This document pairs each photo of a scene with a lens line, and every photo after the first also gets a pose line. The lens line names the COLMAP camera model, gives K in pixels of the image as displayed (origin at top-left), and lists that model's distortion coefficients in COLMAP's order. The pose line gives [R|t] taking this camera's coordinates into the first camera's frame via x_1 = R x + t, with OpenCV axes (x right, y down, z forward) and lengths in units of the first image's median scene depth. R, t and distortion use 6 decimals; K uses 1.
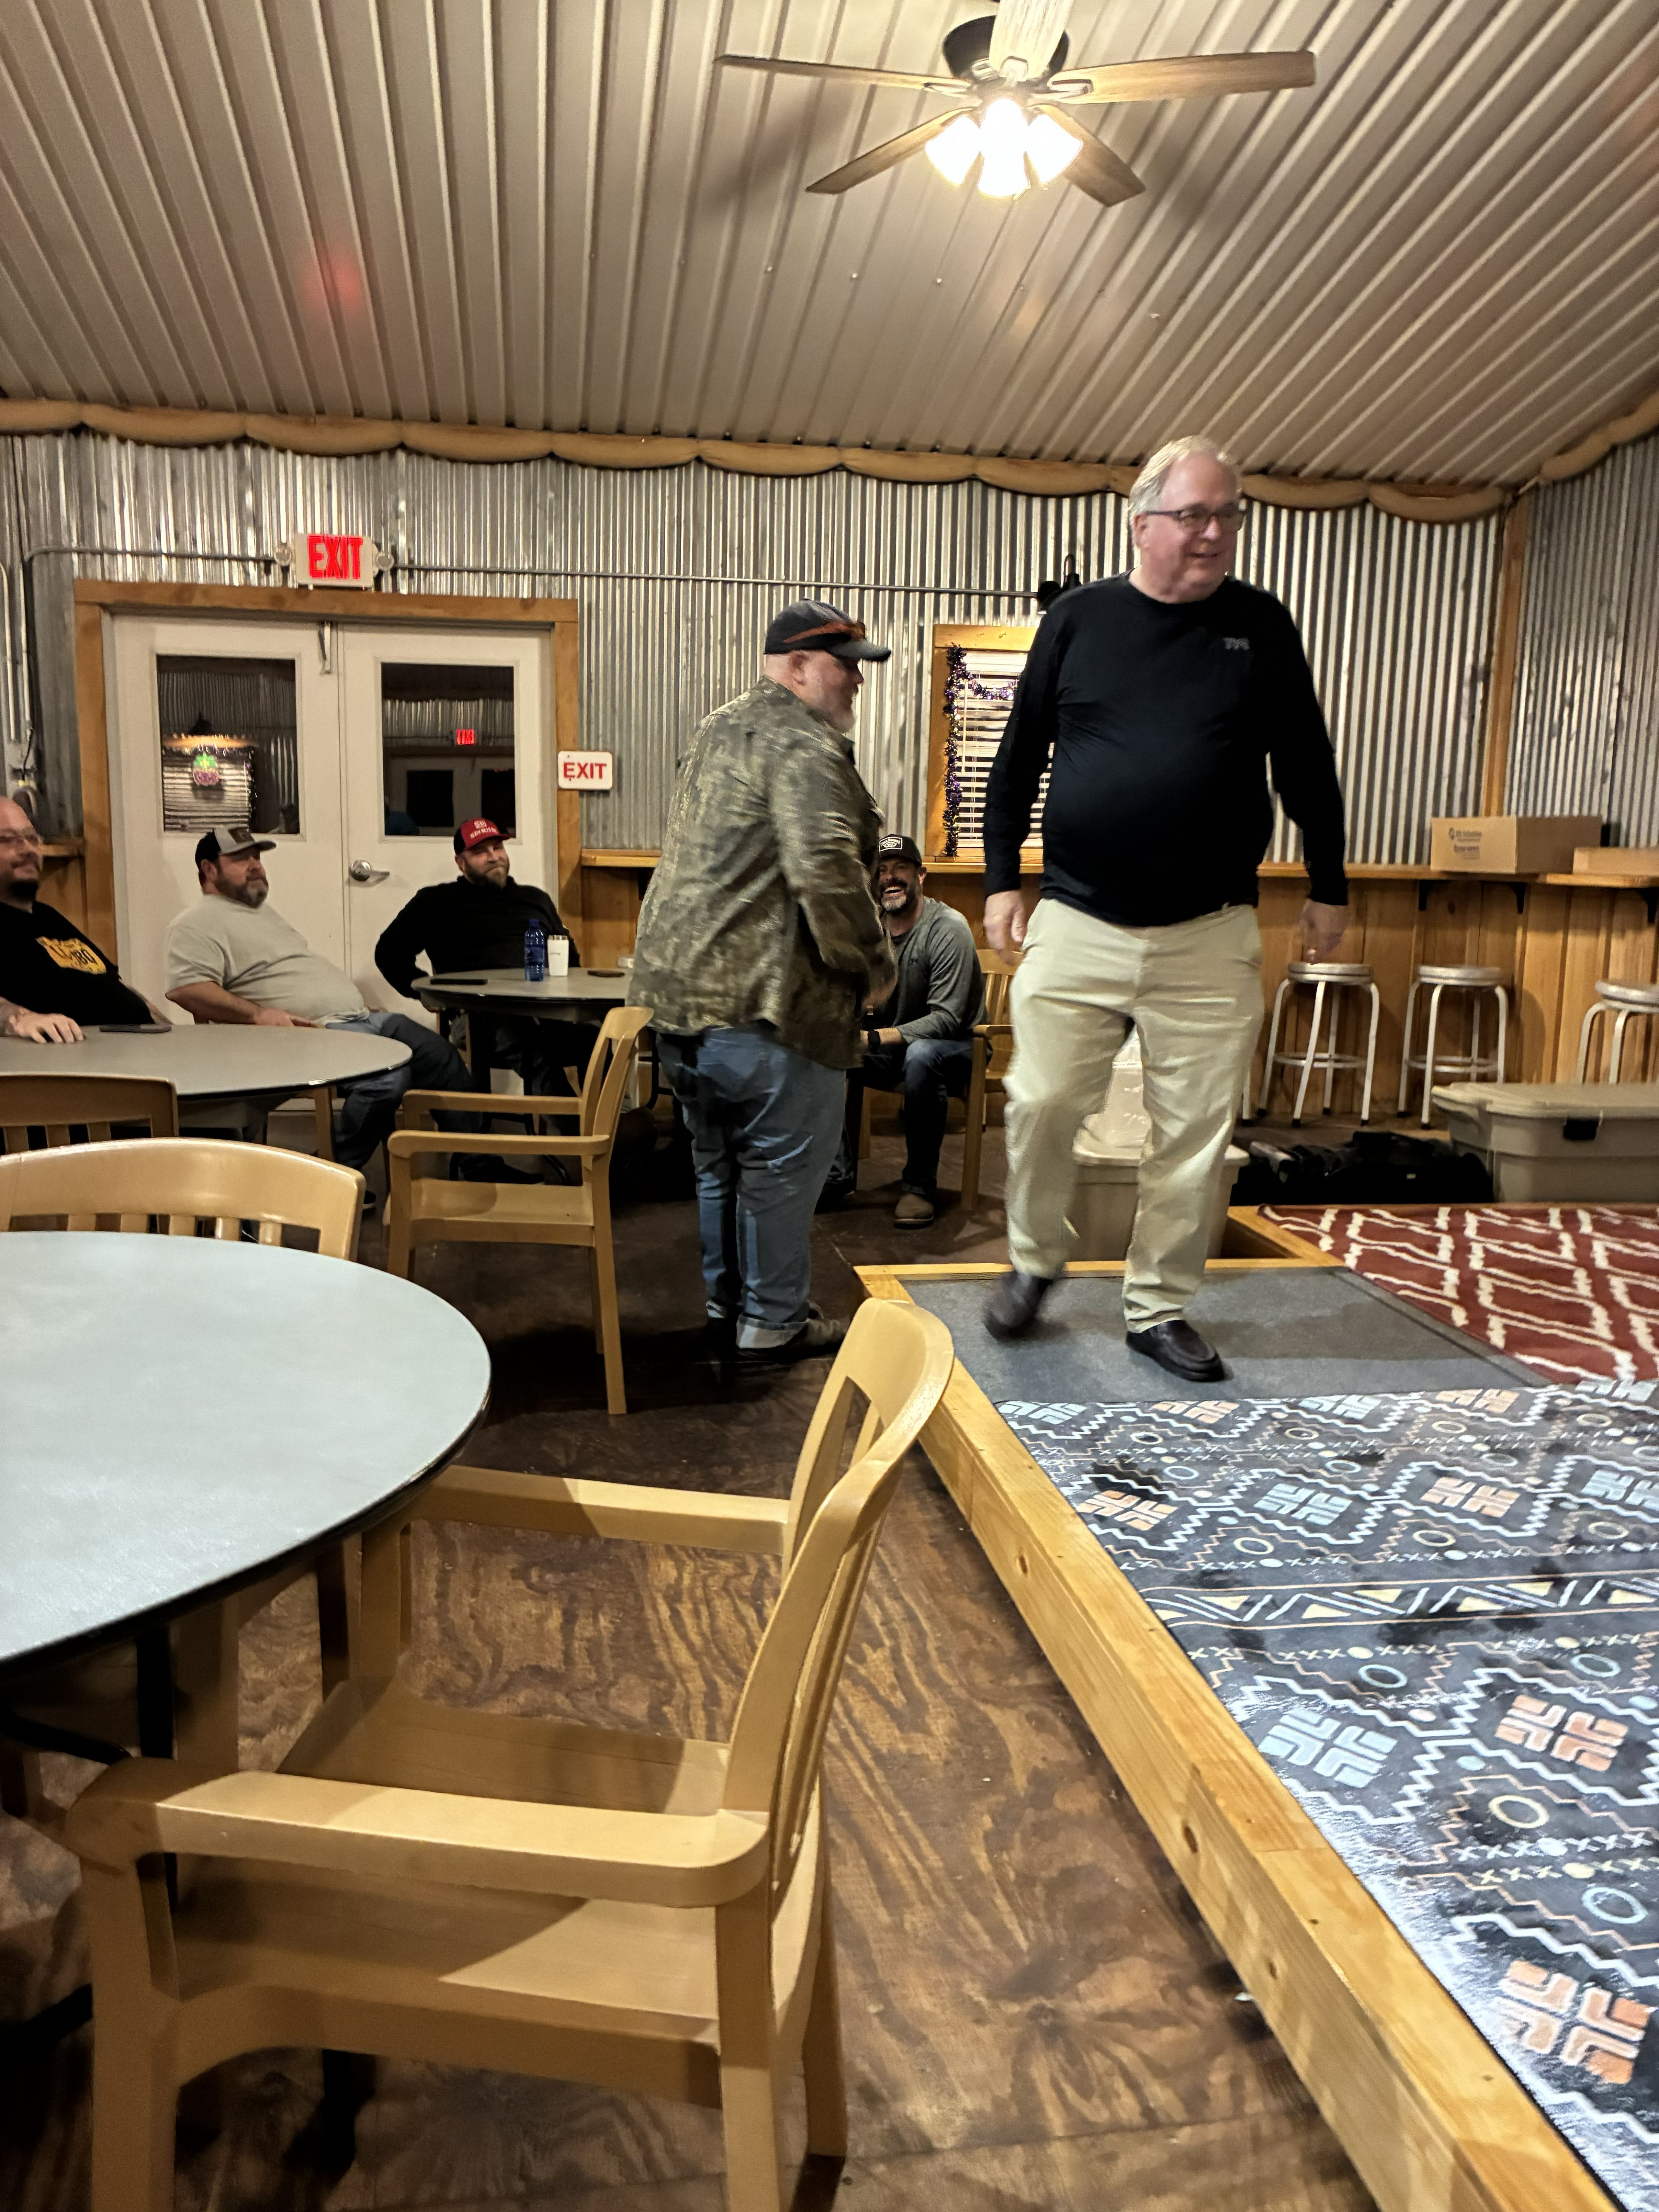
lens RADIAL K [[1681.1, 0, 815.0], [0, 1681.1, 1102.8], [0, 0, 1]] dist [0.033246, -0.033275]
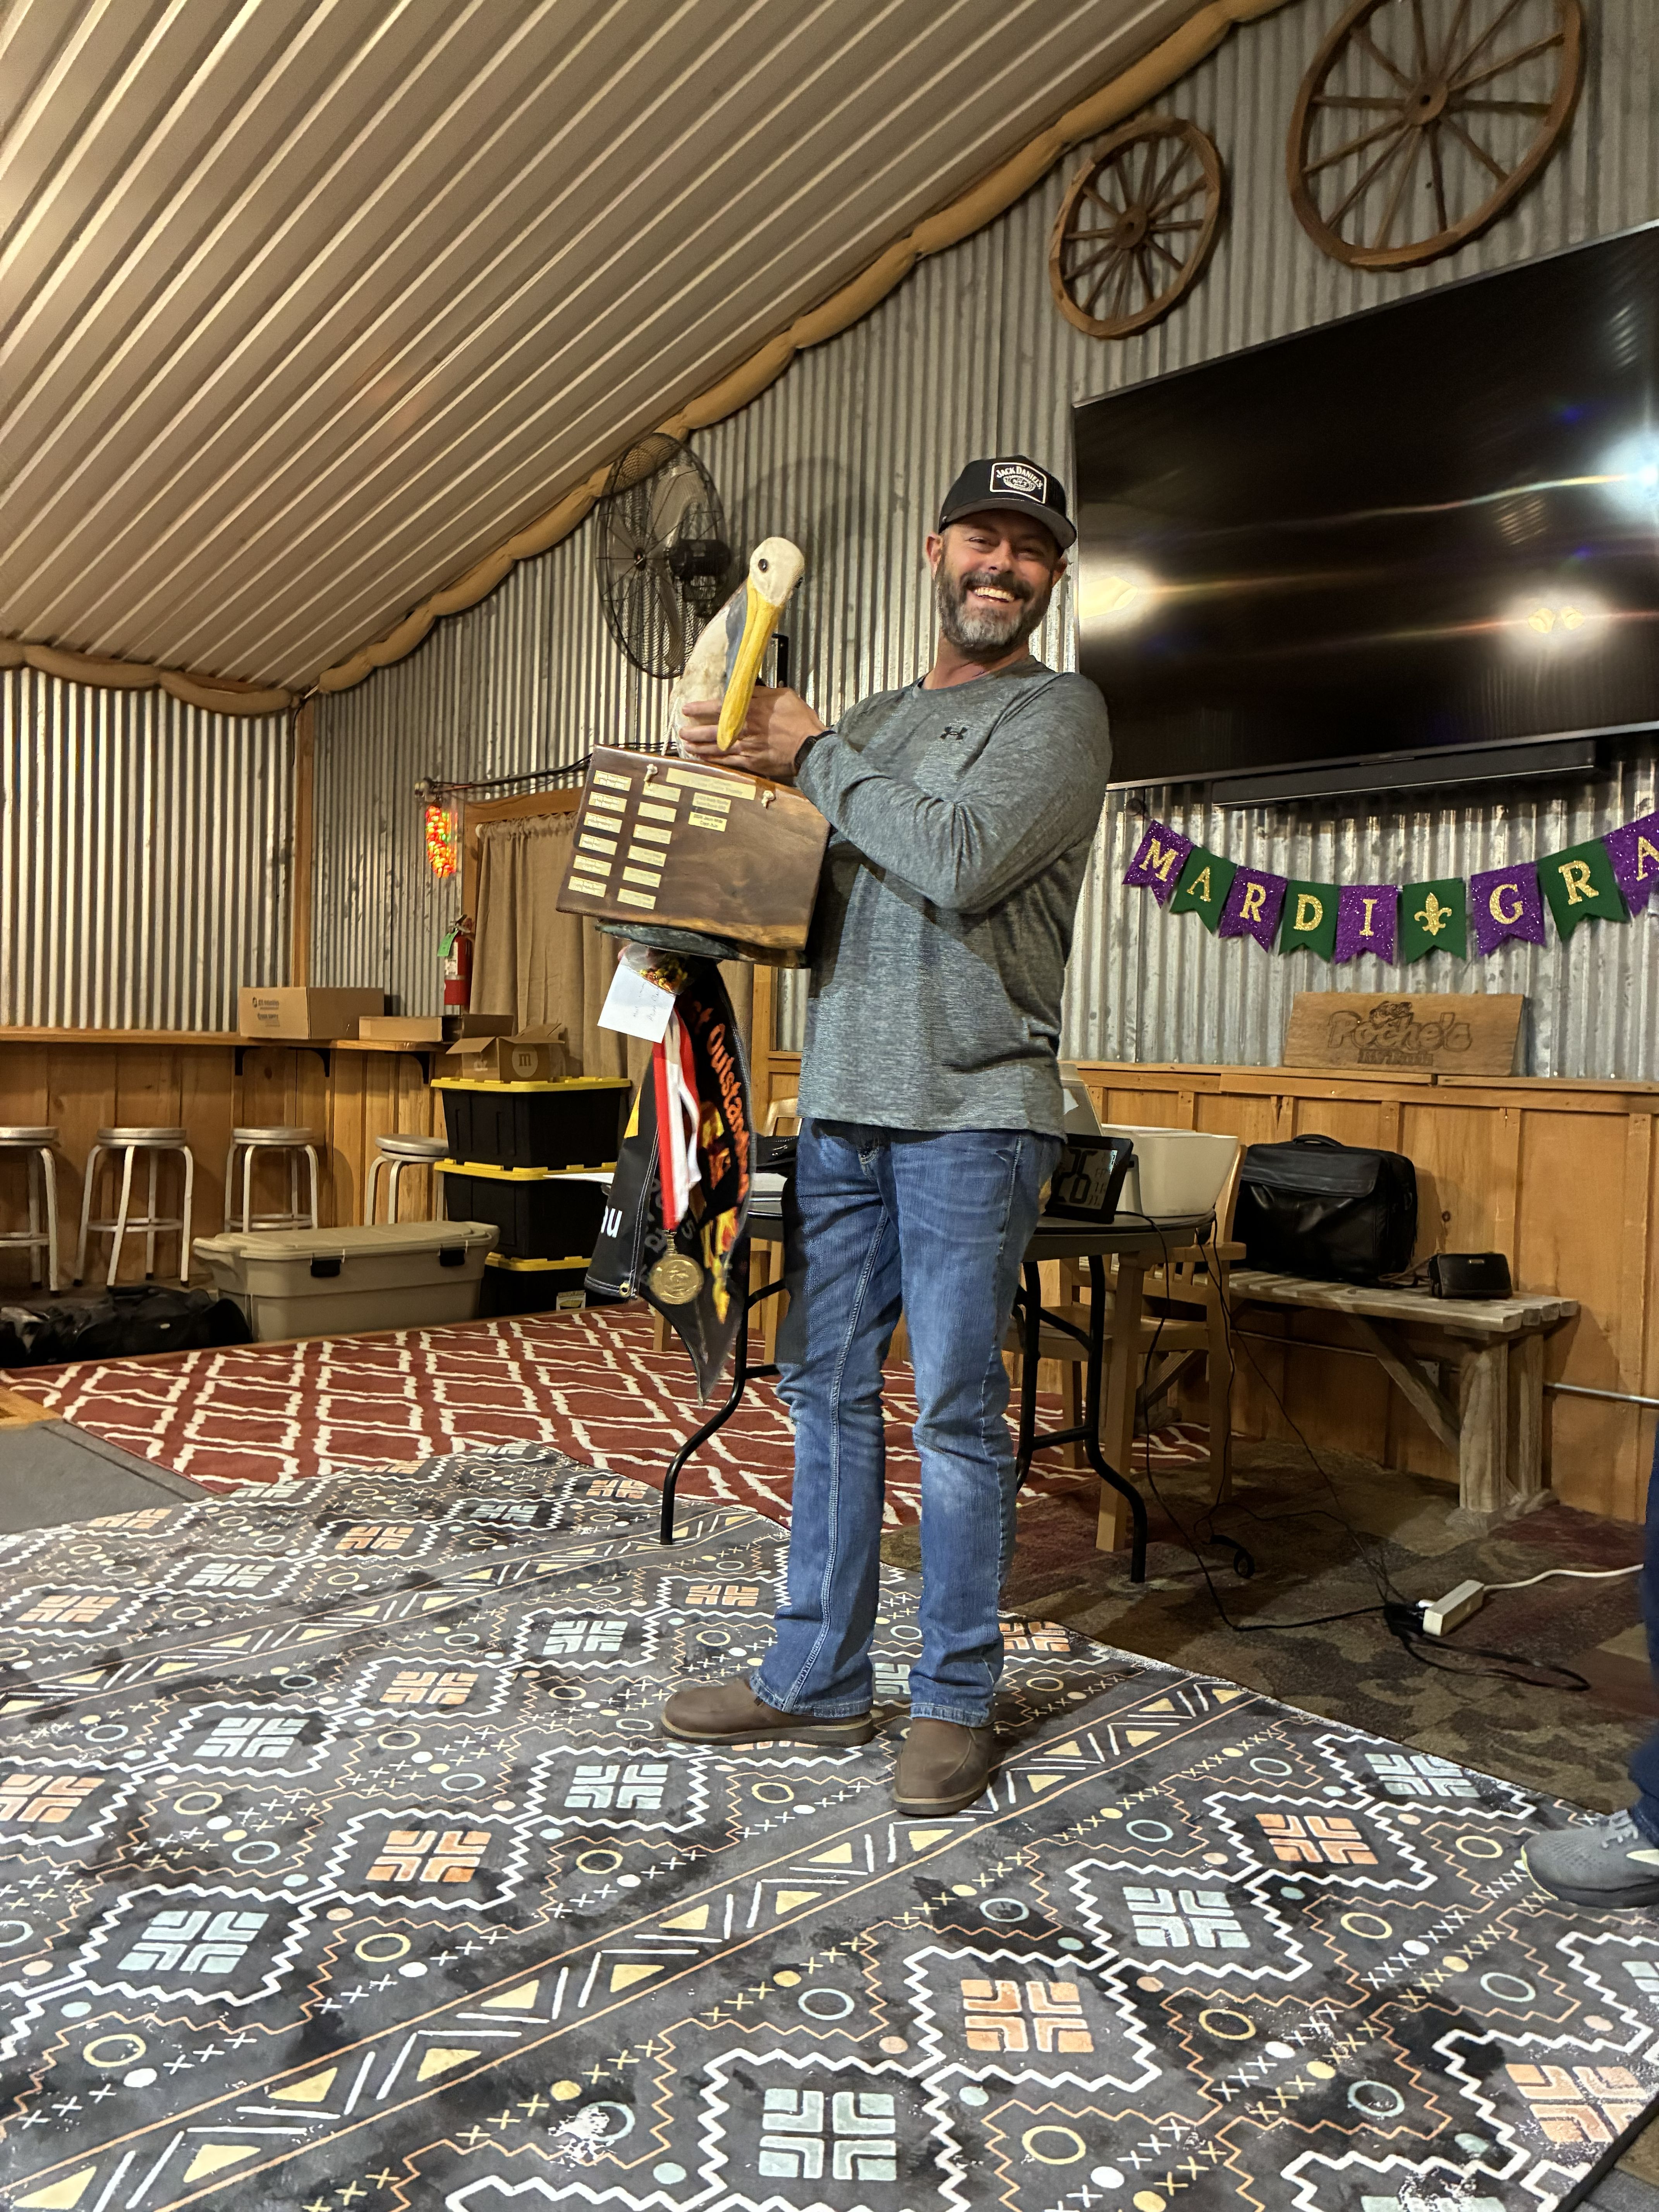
lens RADIAL K [[1681.1, 0, 844.9], [0, 1681.1, 1088.1], [0, 0, 1]] dist [0.033246, -0.033275]
pose [[0.814817, -0.012902, 0.579574, 0.104508], [0.077558, 0.993191, -0.086928, 0.023545], [-0.574506, 0.115781, 0.810270, -0.099866]]
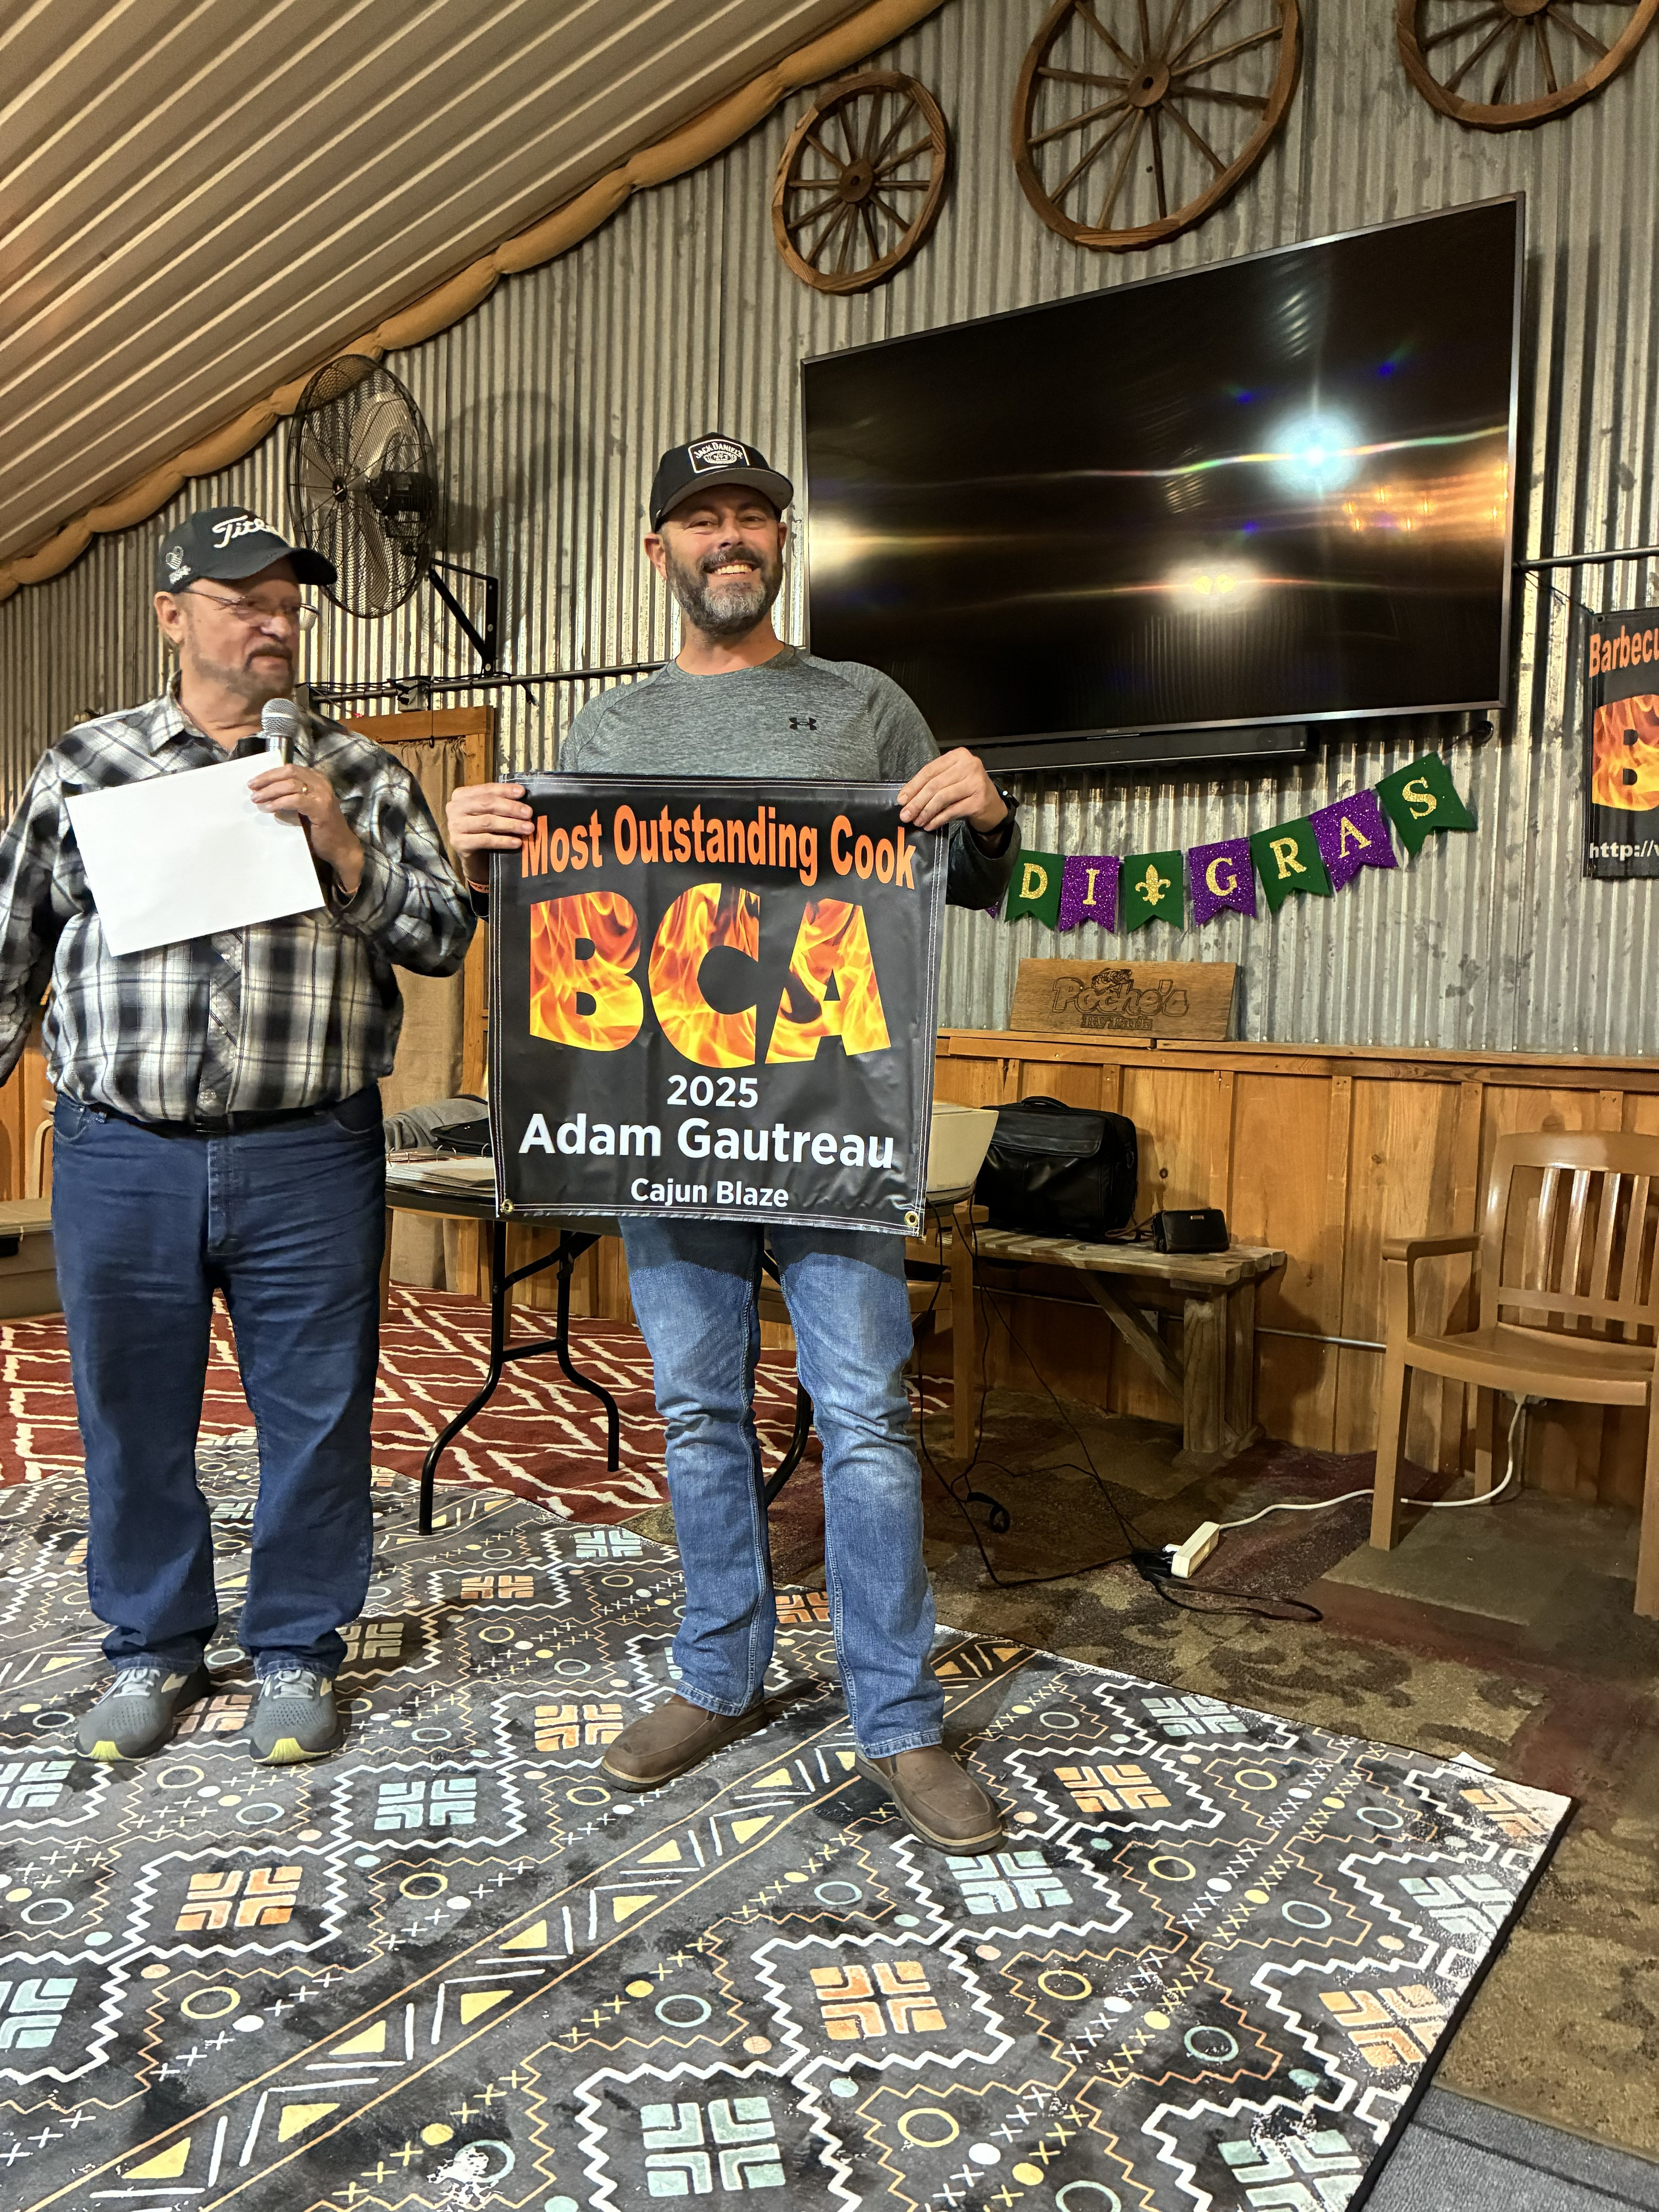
lens RADIAL K [[1681.1, 0, 834.7], [0, 1681.1, 1095.1], [0, 0, 1]] dist [0.033246, -0.033275]
pose [[0.689446, -0.047841, 0.722756, 0.075852], [0.098479, 0.994742, -0.028095, 0.002949], [-0.717612, 0.090546, 0.690532, -0.072106]]
